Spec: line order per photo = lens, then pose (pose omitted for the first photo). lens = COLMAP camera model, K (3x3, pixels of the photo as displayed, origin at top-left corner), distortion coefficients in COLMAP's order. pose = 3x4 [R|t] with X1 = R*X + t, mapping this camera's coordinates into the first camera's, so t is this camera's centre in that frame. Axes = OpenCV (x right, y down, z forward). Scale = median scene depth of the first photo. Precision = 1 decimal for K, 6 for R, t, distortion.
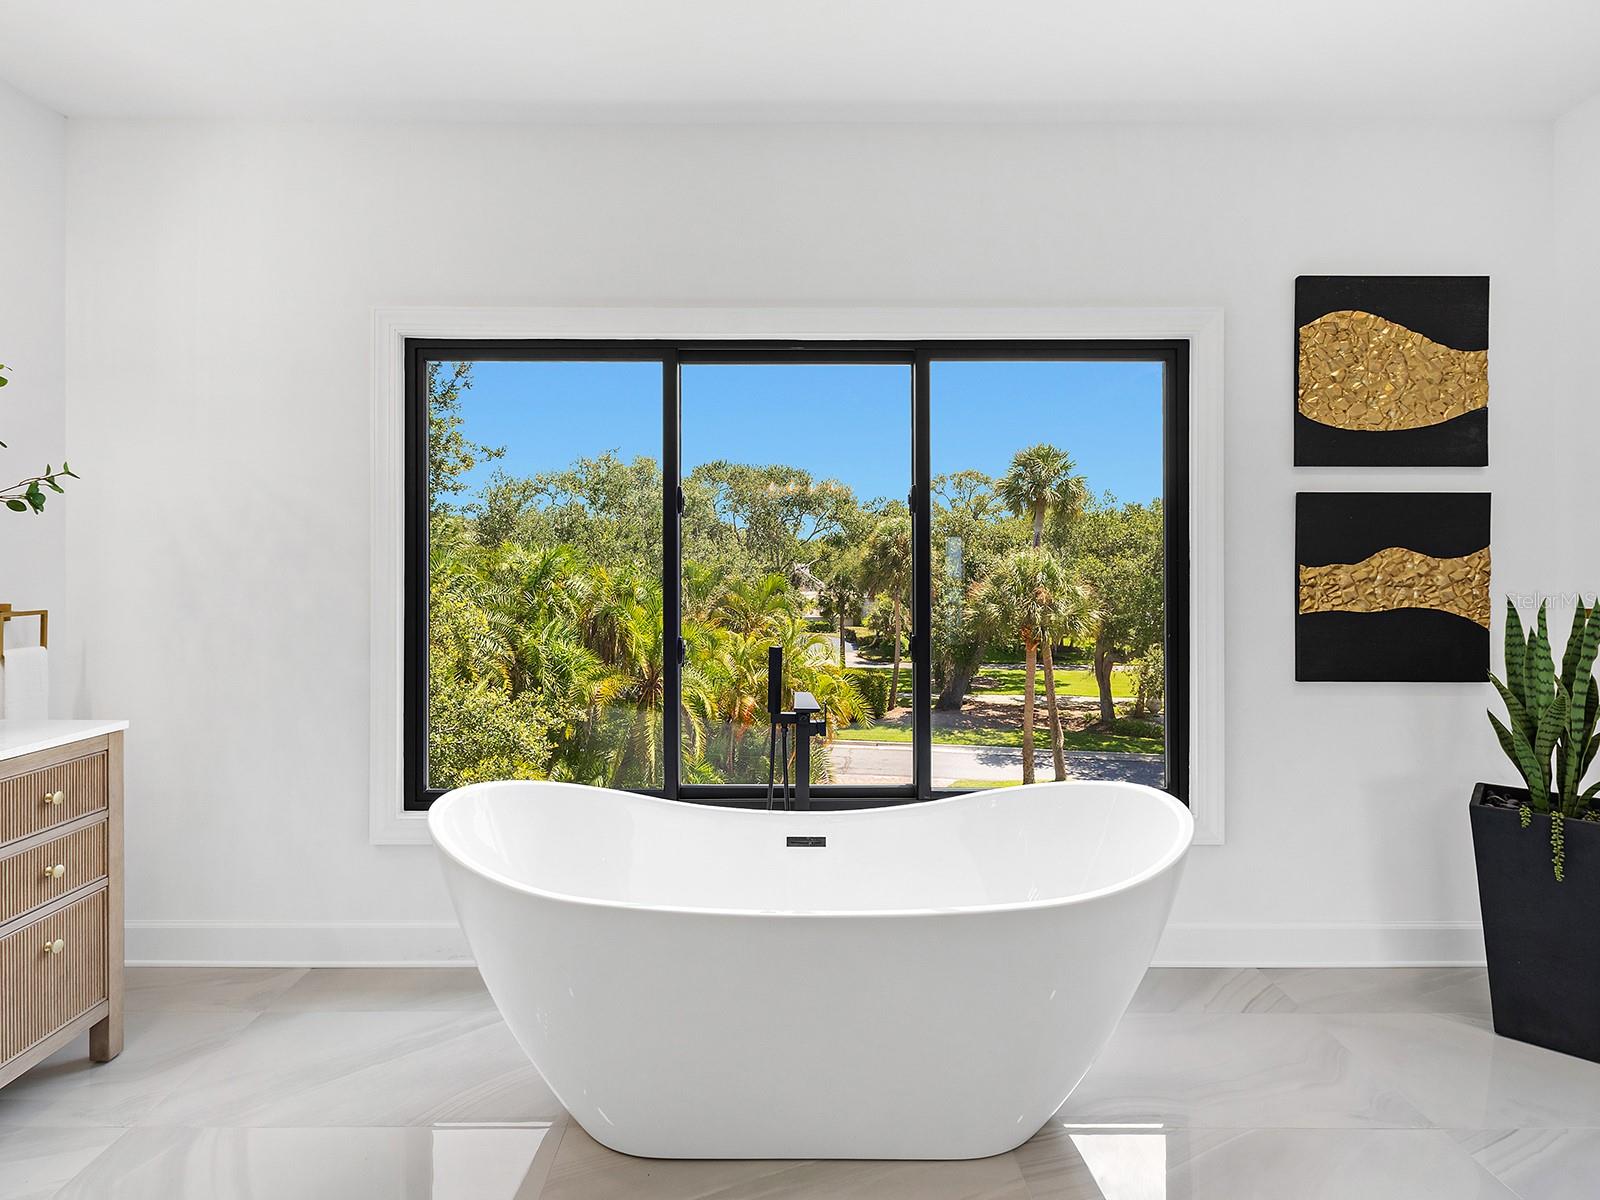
lens RADIAL K [[846.2, 0, 792.4], [0, 846.2, 580.6], [0, 0, 1]] dist [-0.002726, 0.001033]
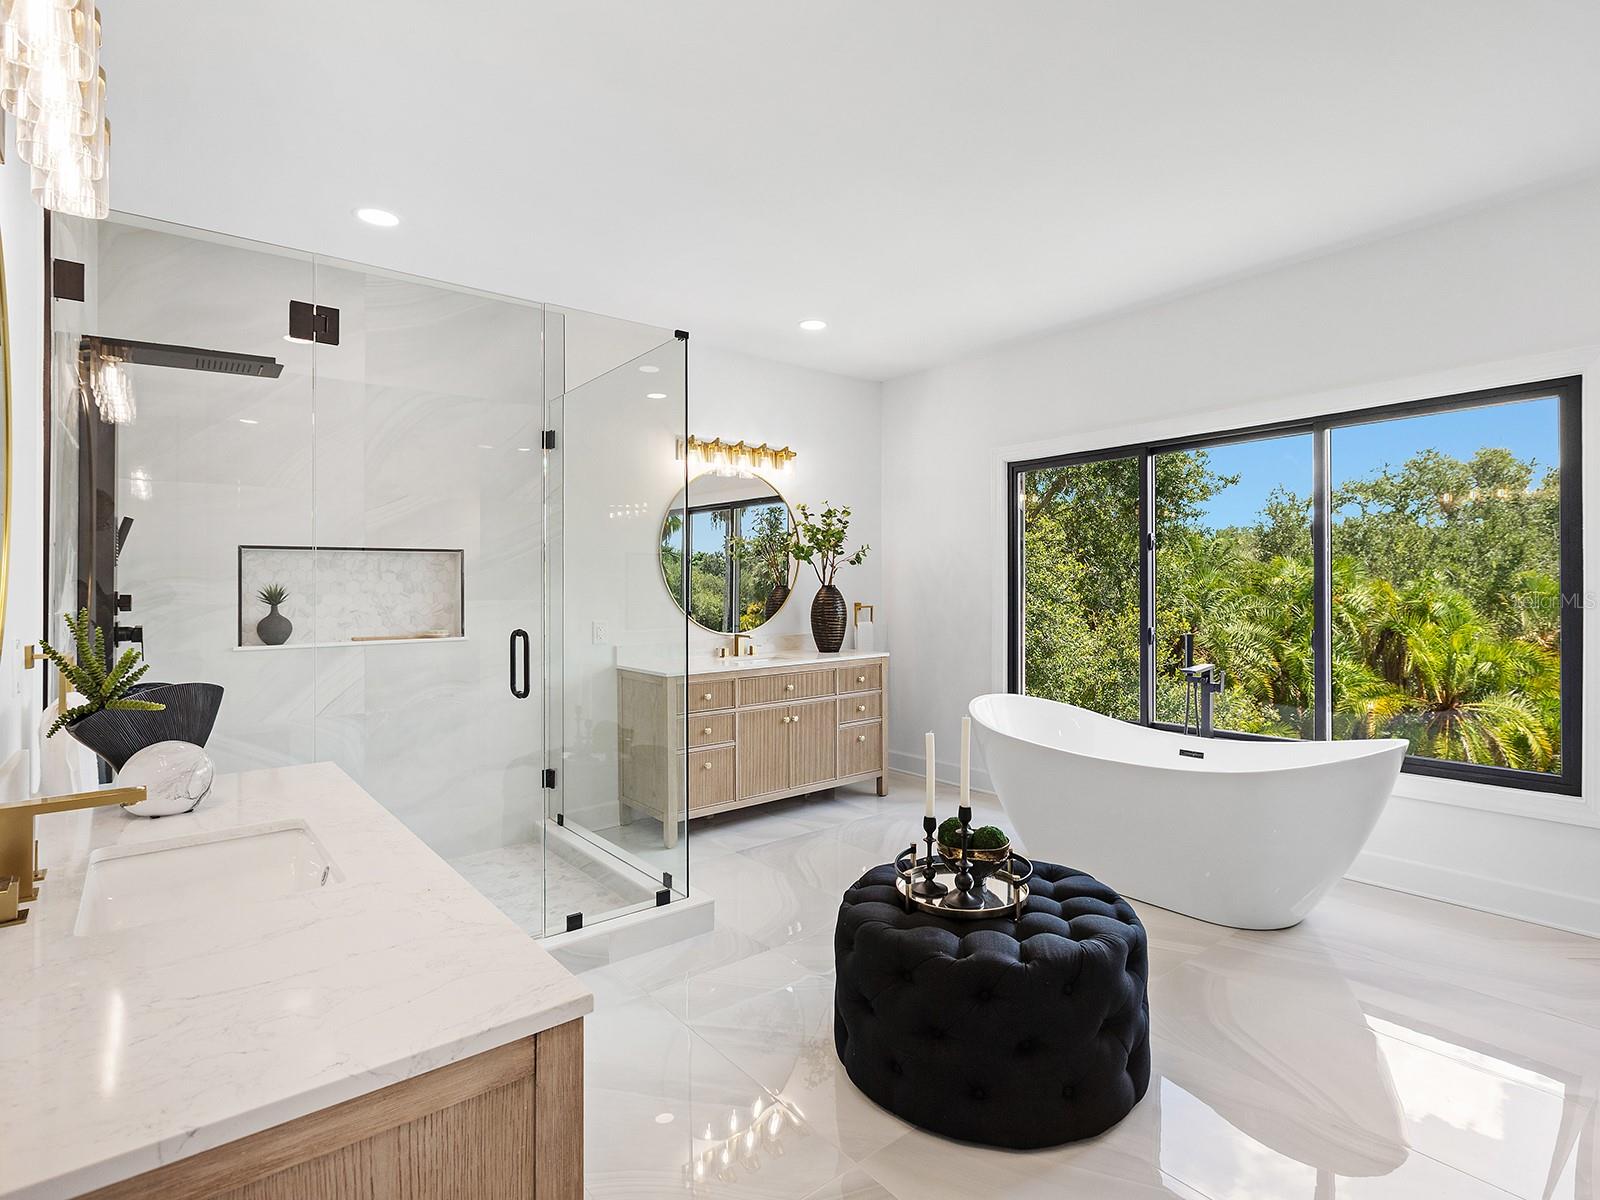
lens RADIAL K [[823.0, 0, 856.0], [0, 823.0, 594.3], [0, 0, 1]] dist [-0.002501, -0.000057]
pose [[0.658765, -0.001290, -0.752347, 0.093906], [0.000481, 0.999999, -0.001294, 0.000910], [0.752348, 0.000490, 0.658765, -0.061341]]
